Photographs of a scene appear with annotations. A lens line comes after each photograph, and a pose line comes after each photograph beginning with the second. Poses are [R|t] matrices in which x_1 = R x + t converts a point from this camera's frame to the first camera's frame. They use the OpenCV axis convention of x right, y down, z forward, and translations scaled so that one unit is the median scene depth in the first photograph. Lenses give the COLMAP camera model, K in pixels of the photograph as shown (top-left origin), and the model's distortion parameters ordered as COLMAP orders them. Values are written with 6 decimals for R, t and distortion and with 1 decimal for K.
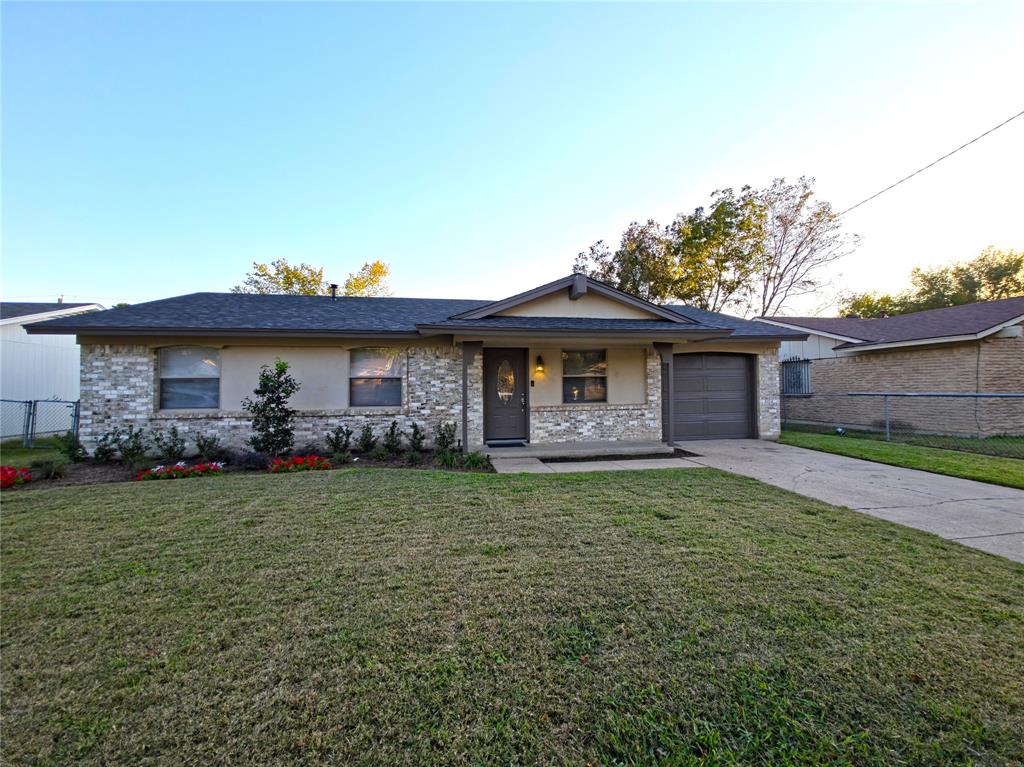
lens RADIAL K [[419.1, 0, 515.3], [0, 419.1, 377.7], [0, 0, 1]] dist [0.004912, -0.000062]
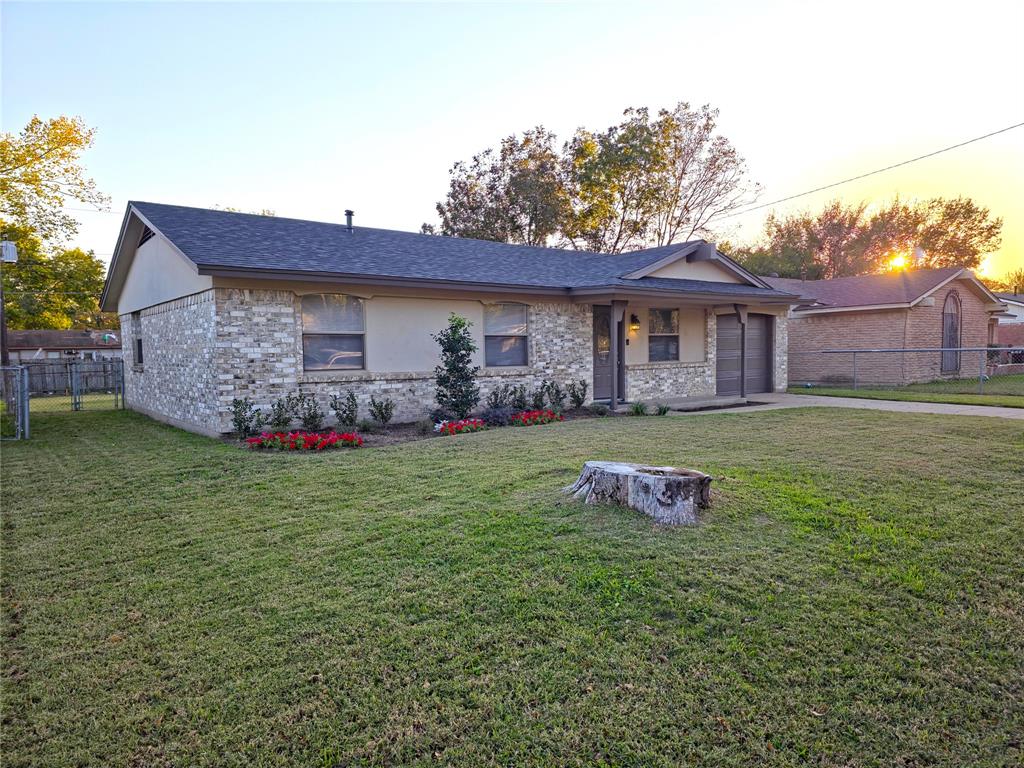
lens RADIAL K [[679.8, 0, 512.0], [0, 679.8, 384.0], [0, 0, 1]] dist [0.089410, -0.000958]
pose [[0.887288, -0.025101, 0.460532, -0.979673], [-0.006527, 0.997735, 0.066957, 0.006860], [-0.461169, -0.062416, 0.885114, -0.327055]]
